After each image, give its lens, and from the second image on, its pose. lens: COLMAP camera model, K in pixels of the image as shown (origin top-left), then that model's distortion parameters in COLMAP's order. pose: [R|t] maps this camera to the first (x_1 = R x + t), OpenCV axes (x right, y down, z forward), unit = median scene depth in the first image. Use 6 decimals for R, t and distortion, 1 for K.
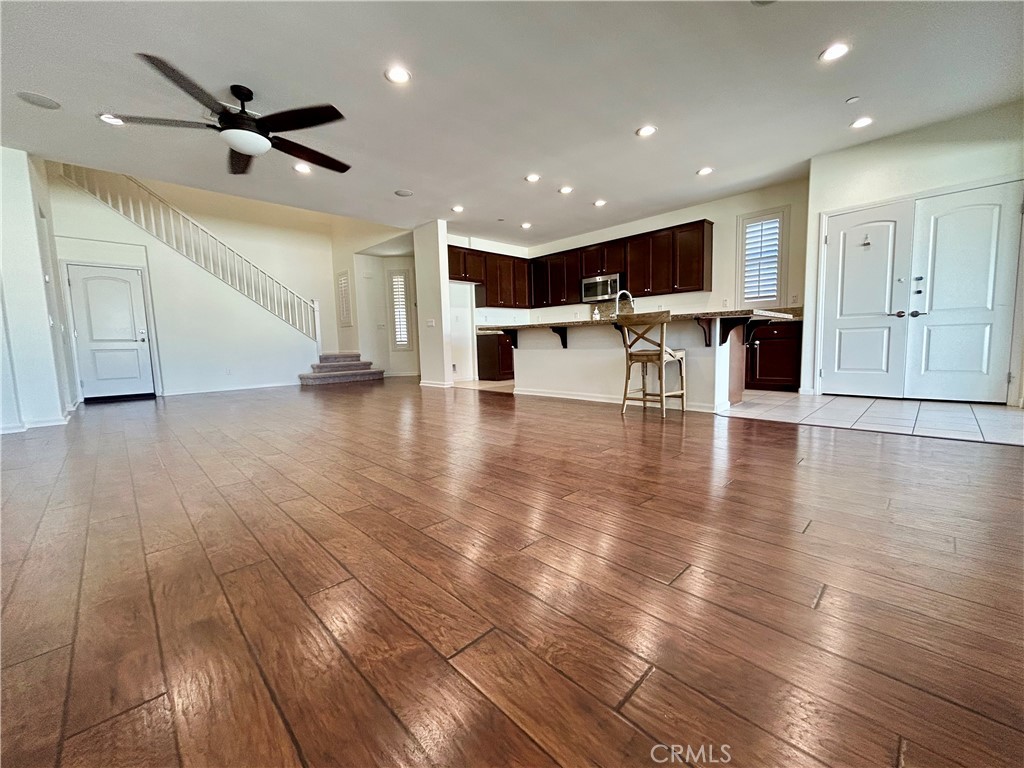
lens RADIAL K [[413.0, 0, 511.0], [0, 413.0, 378.2], [0, 0, 1]] dist [0.002596, -0.000298]
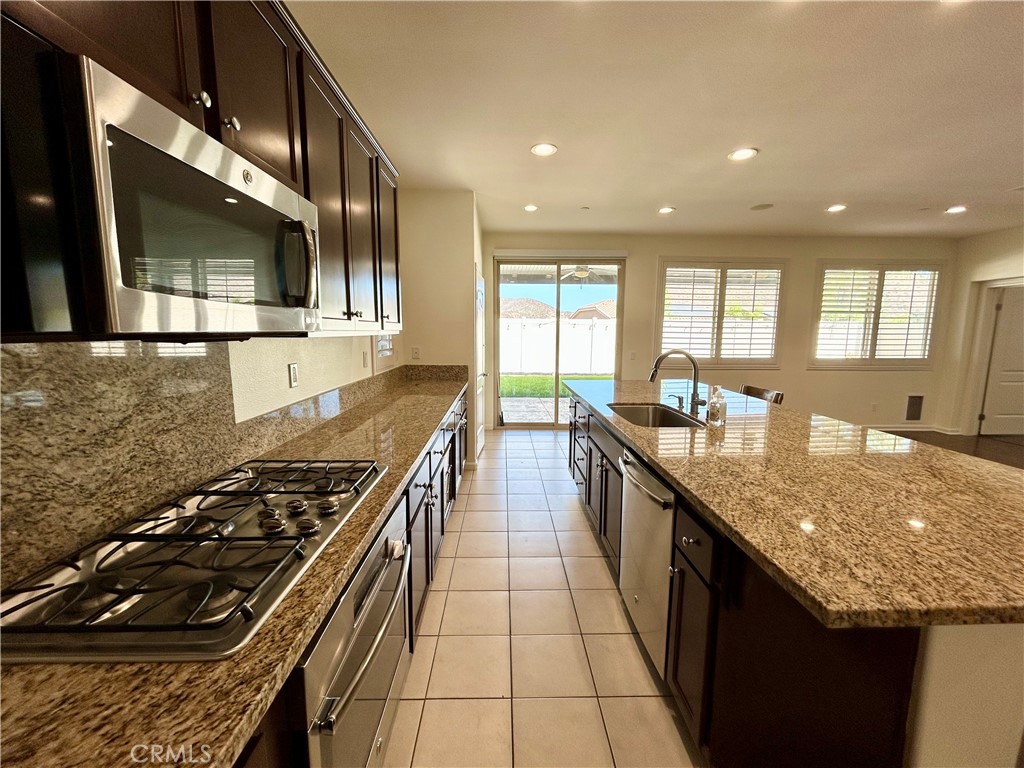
lens RADIAL K [[413.0, 0, 512.9], [0, 413.0, 385.4], [0, 0, 1]] dist [0.002596, -0.000298]
pose [[-0.734640, -0.071127, 0.674718, 0.057977], [0.070447, 0.981117, 0.180131, -0.198913], [-0.674789, 0.179863, -0.715757, 1.085157]]
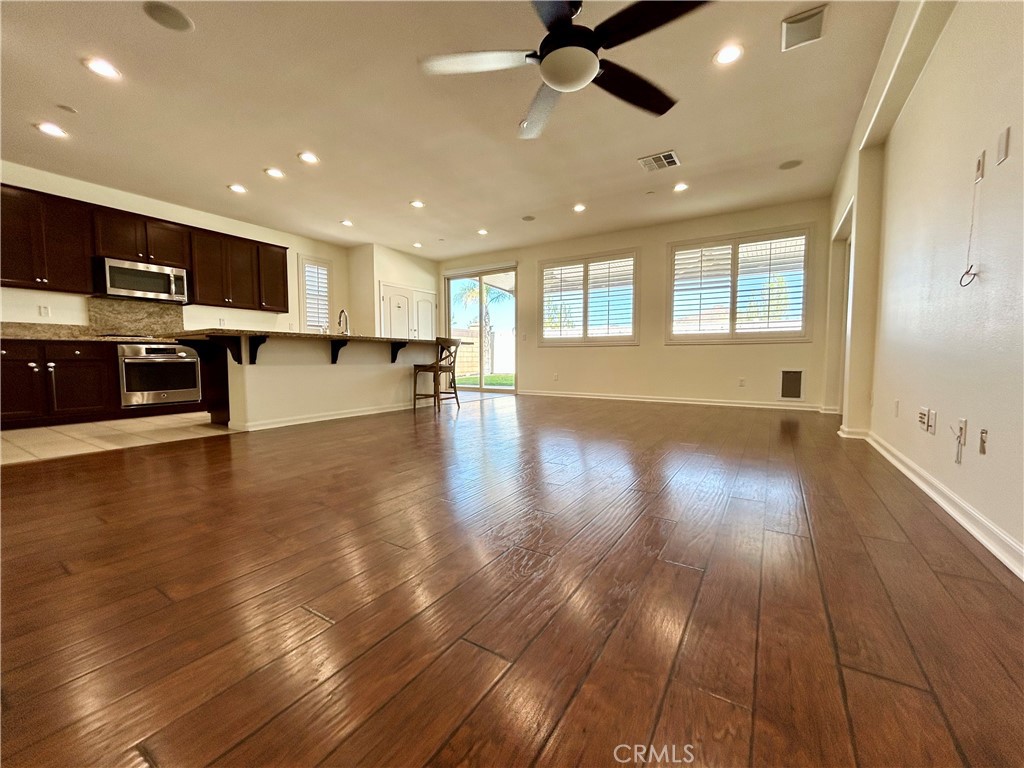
lens RADIAL K [[413.0, 0, 510.8], [0, 413.0, 387.8], [0, 0, 1]] dist [0.002596, -0.000298]
pose [[-0.231785, -0.047939, 0.971585, -0.624002], [0.090344, 0.993407, 0.070569, -0.036503], [-0.968563, 0.104134, -0.225926, 0.610518]]
